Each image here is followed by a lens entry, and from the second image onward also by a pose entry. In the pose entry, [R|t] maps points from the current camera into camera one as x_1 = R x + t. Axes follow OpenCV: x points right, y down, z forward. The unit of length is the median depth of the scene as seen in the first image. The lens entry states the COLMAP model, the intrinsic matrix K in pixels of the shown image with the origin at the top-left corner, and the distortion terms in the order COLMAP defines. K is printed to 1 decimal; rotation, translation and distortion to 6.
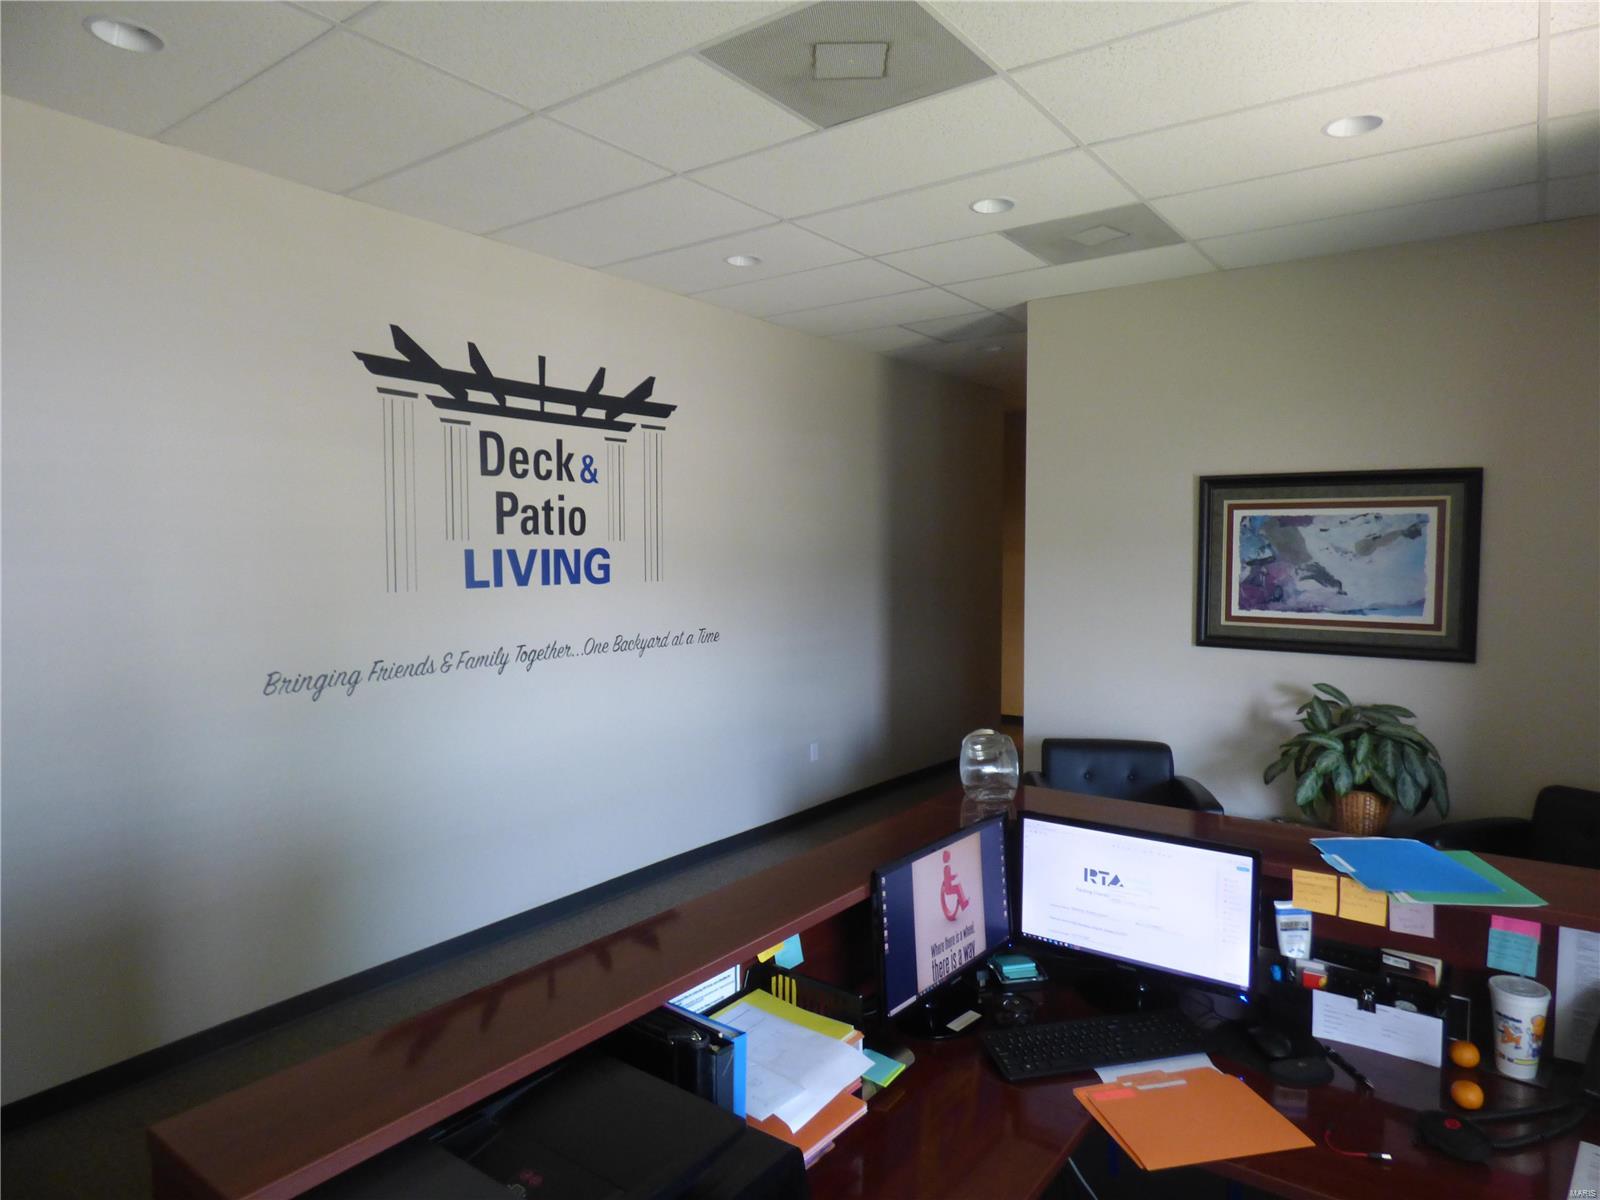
lens RADIAL K [[985.4, 0, 798.3], [0, 985.4, 600.7], [0, 0, 1]] dist [-0.002446, -0.000650]
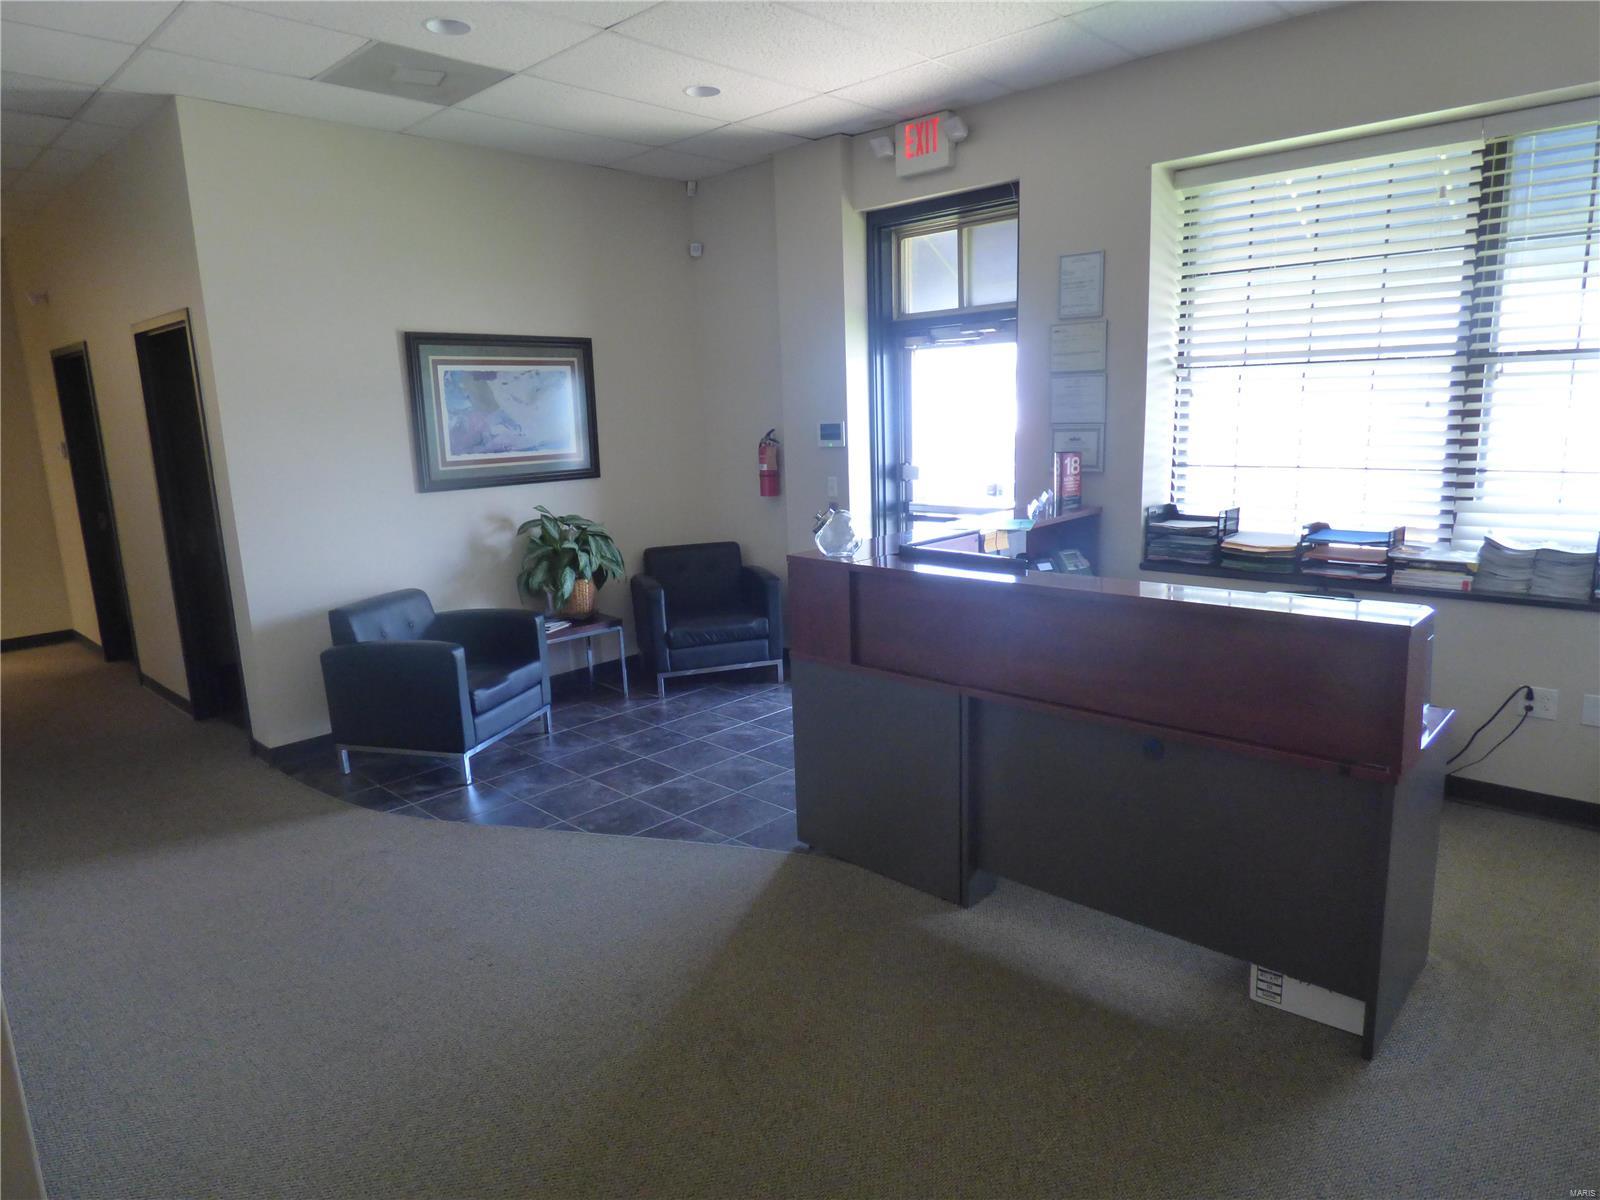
lens RADIAL K [[985.4, 0, 798.6], [0, 985.4, 596.5], [0, 0, 1]] dist [-0.002446, -0.000650]
pose [[0.126544, -0.192987, 0.973007, -0.639841], [0.094620, 0.978768, 0.181823, -0.000391], [-0.987438, 0.069057, 0.142118, 0.464396]]
